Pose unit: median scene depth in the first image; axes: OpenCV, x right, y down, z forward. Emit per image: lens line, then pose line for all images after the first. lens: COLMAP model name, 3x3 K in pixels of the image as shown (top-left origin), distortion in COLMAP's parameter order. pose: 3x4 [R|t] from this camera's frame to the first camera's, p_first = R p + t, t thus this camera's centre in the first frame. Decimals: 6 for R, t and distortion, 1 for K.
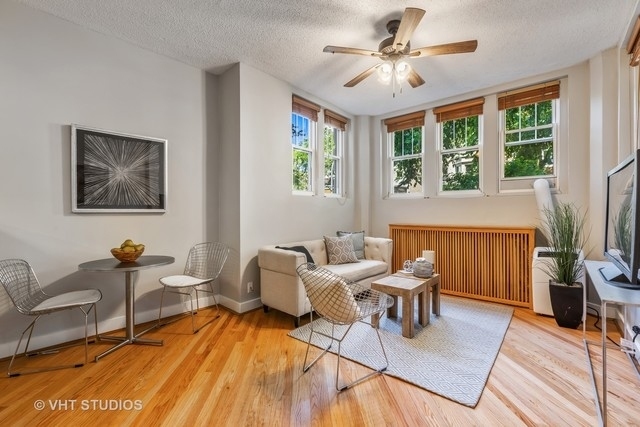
lens RADIAL K [[282.9, 0, 321.3], [0, 282.9, 213.5], [0, 0, 1]] dist [0.001318, -0.001197]
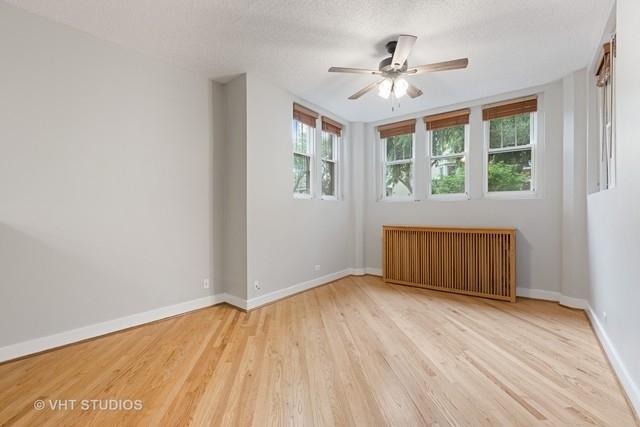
lens RADIAL K [[282.9, 0, 320.4], [0, 282.9, 212.7], [0, 0, 1]] dist [0.001318, -0.001197]
pose [[0.998852, 0.000462, 0.047908, -0.070502], [-0.000407, 0.999999, -0.001166, -0.012887], [-0.047908, 0.001146, 0.998851, -0.080417]]
